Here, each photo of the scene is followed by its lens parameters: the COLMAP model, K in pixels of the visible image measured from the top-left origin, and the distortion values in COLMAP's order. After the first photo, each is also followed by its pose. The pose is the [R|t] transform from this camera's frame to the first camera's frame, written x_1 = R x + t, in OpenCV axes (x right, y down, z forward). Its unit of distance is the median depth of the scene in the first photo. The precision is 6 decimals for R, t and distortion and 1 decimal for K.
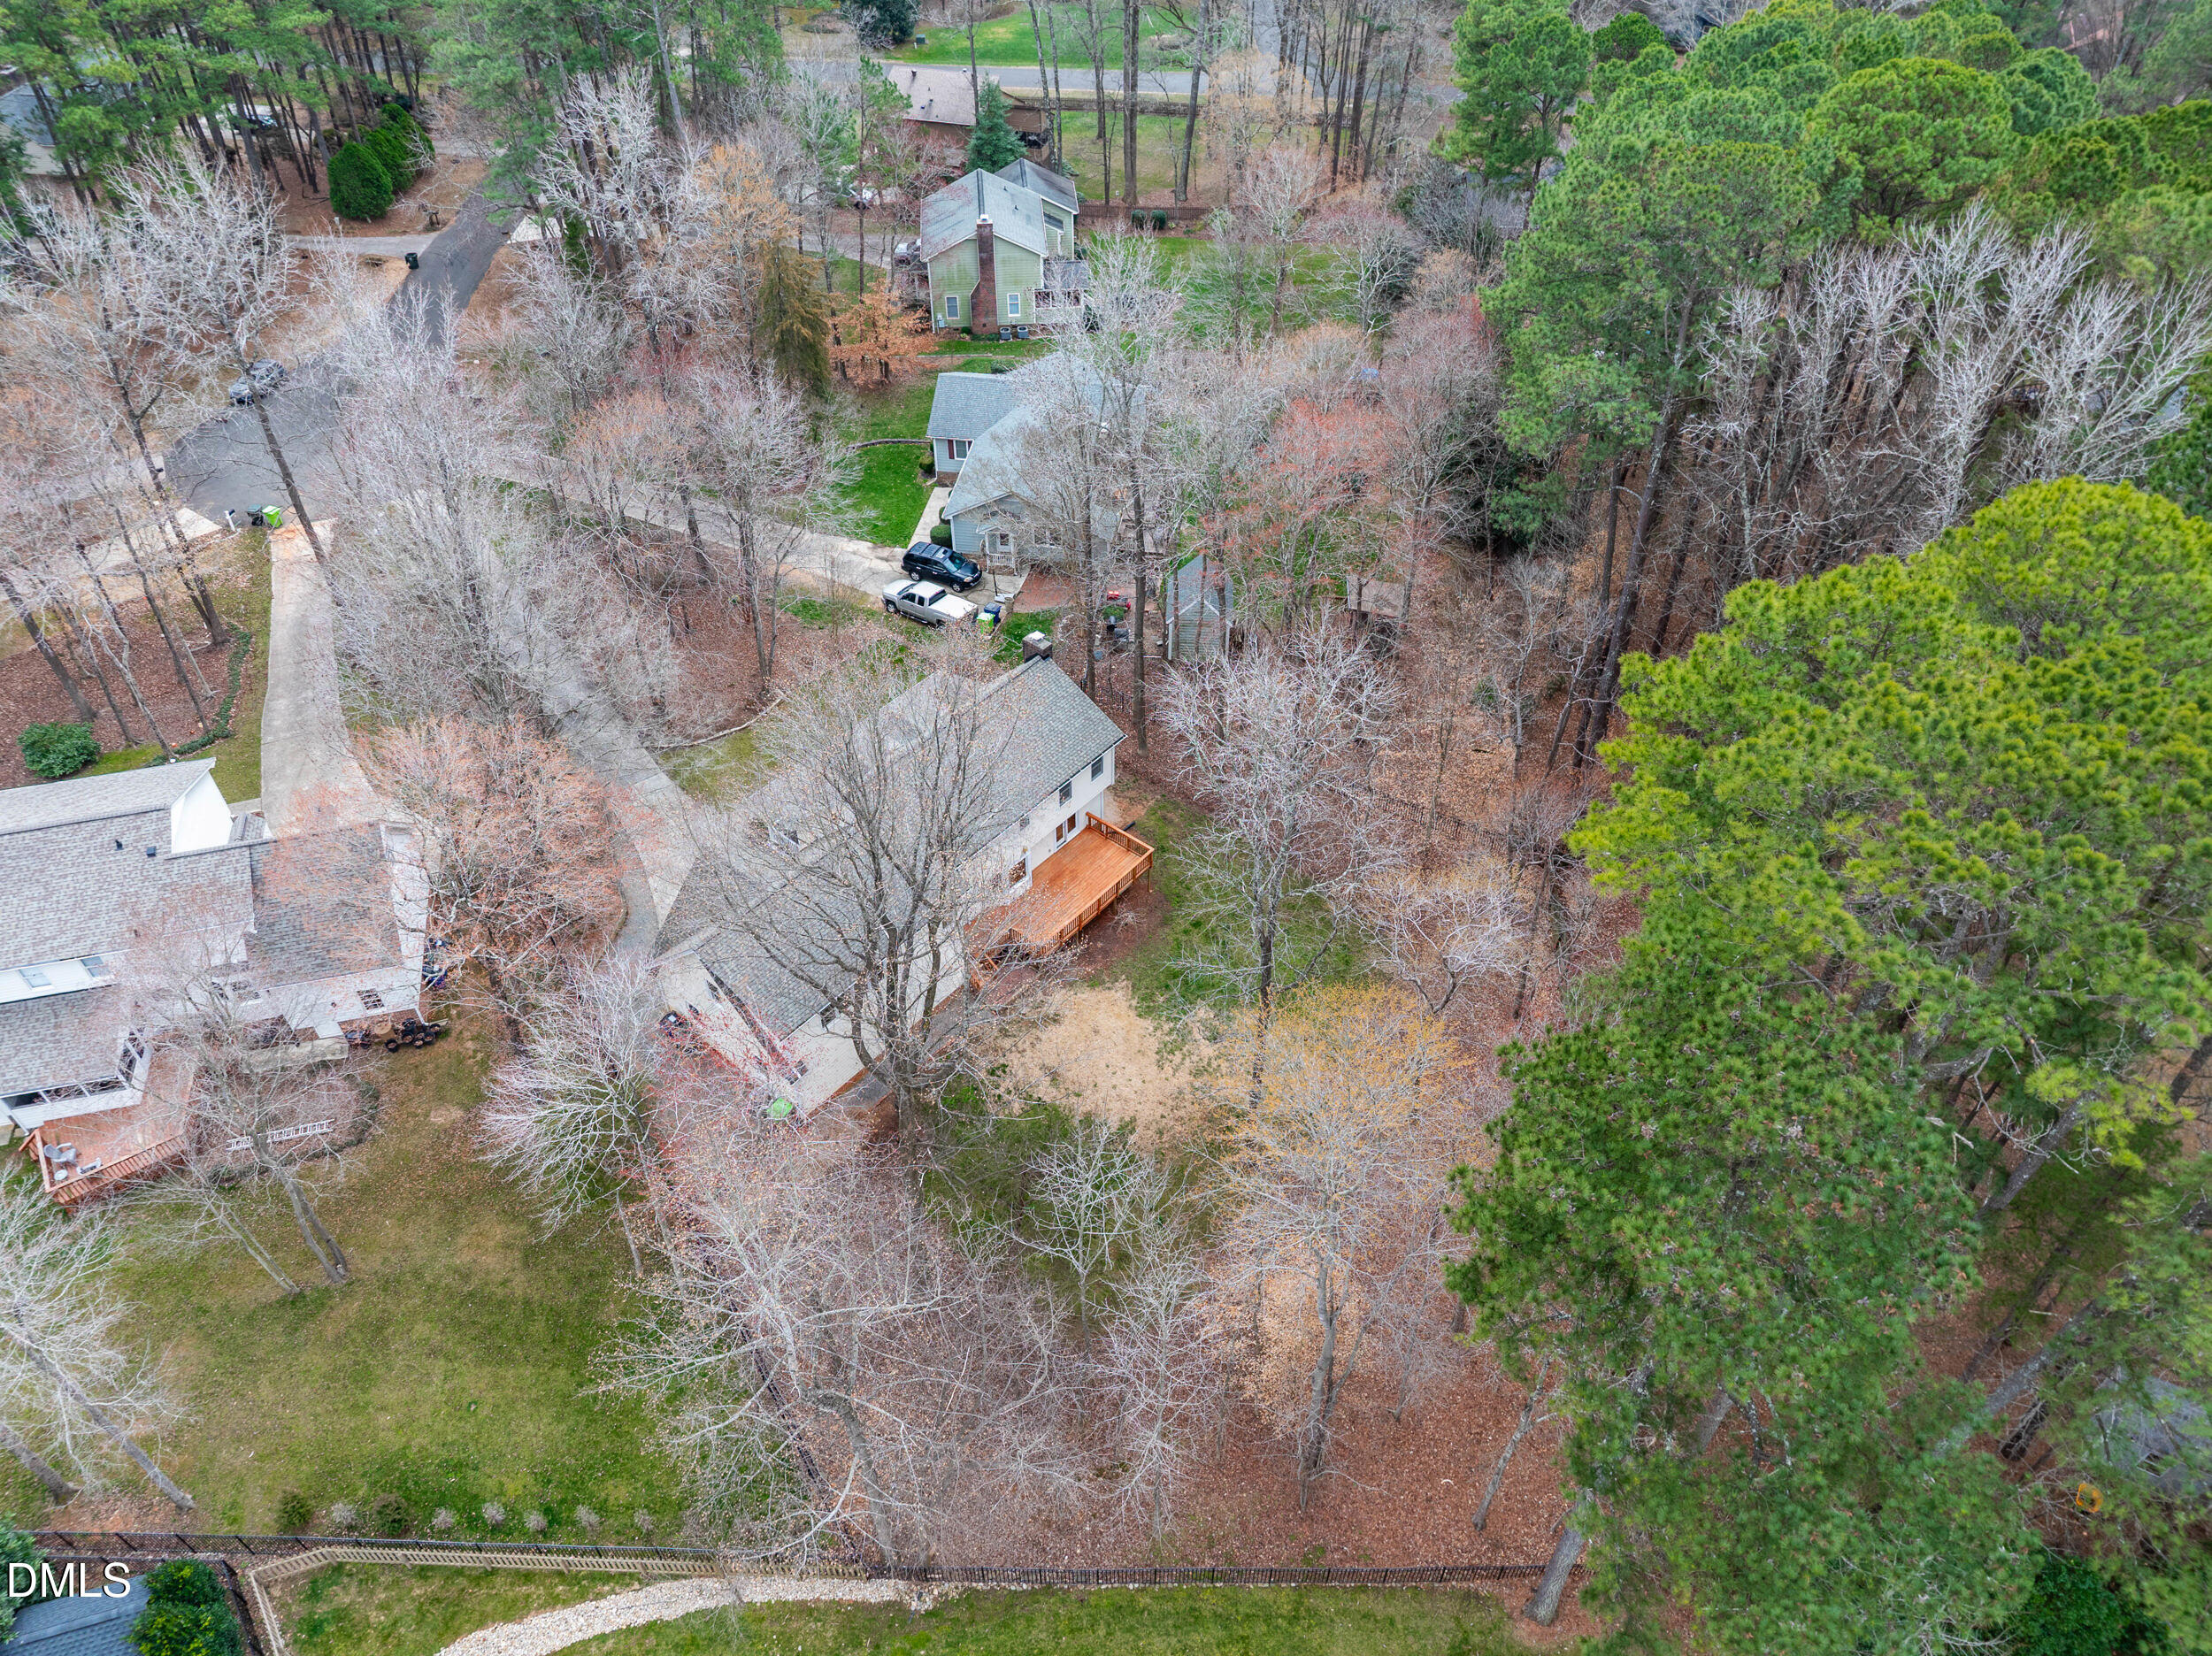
lens RADIAL K [[1548.0, 0, 1106.0], [0, 1548.0, 828.0], [0, 0, 1]] dist [-0.001753, -0.053299]
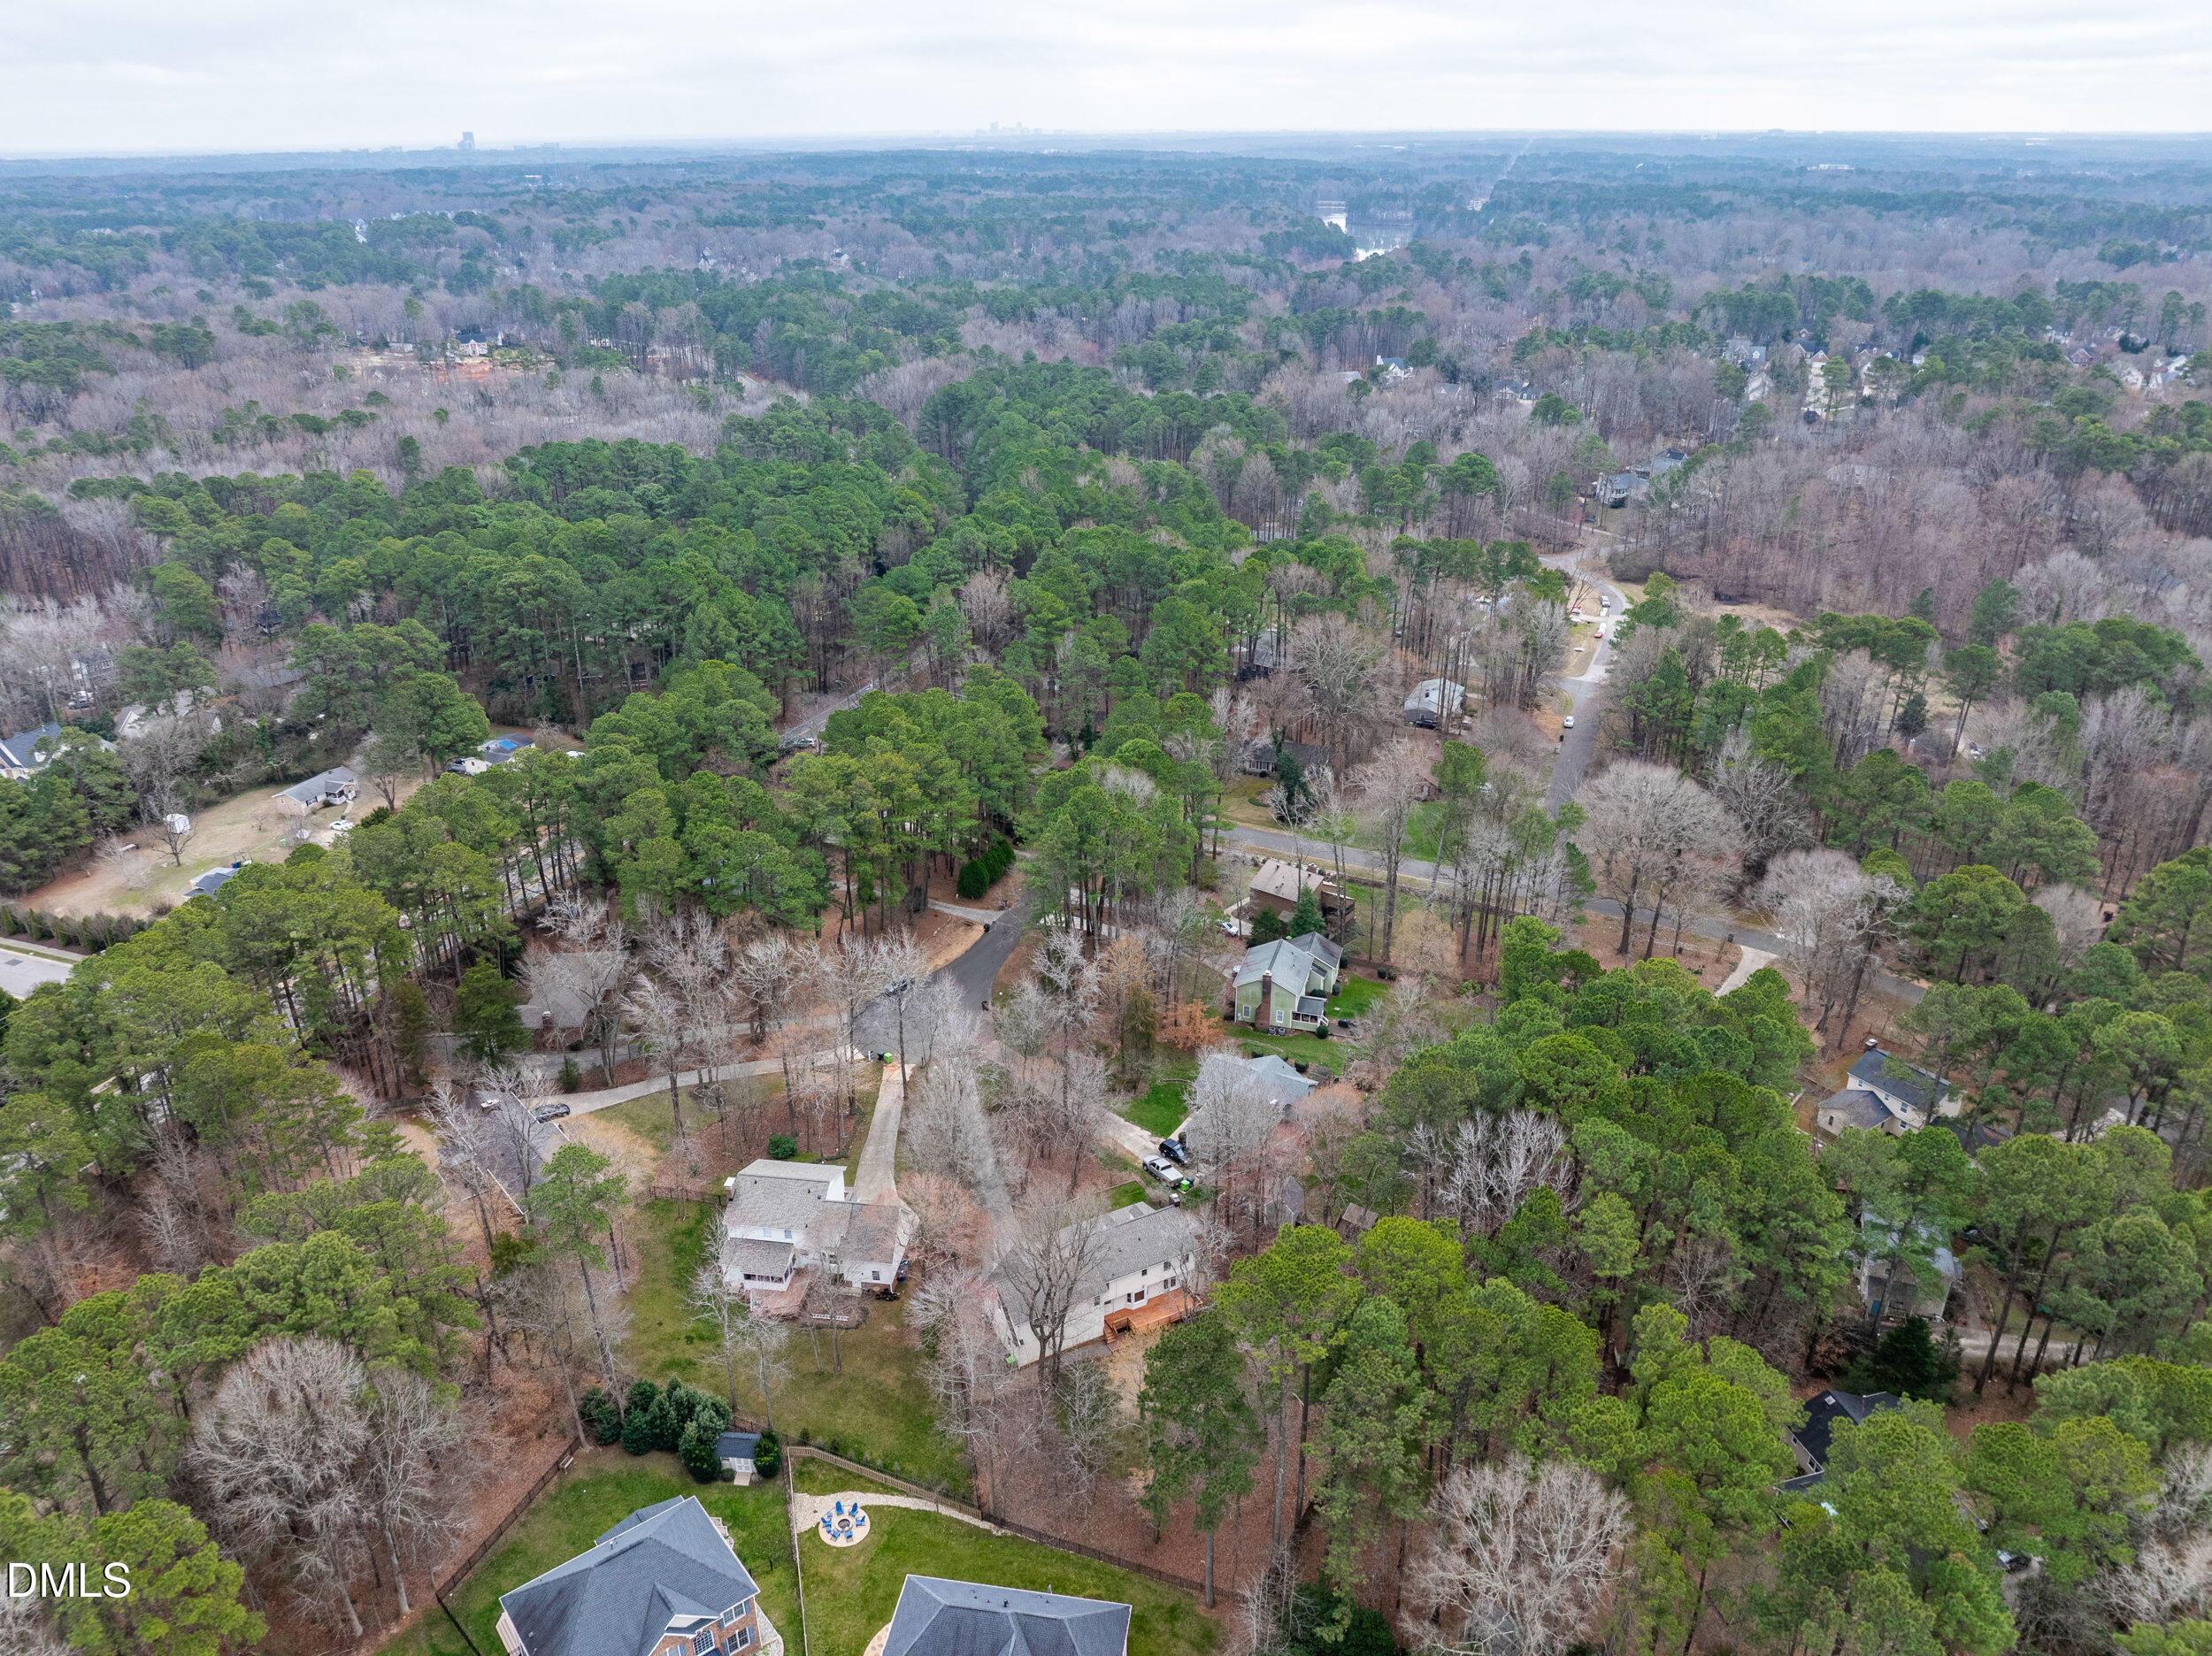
lens RADIAL K [[1548.0, 0, 1106.0], [0, 1548.0, 828.0], [0, 0, 1]] dist [-0.001753, -0.053299]
pose [[0.930480, 0.152571, -0.333061, 0.554077], [-0.256201, 0.920852, -0.293924, 0.076924], [0.261856, 0.358821, 0.895923, -1.311385]]
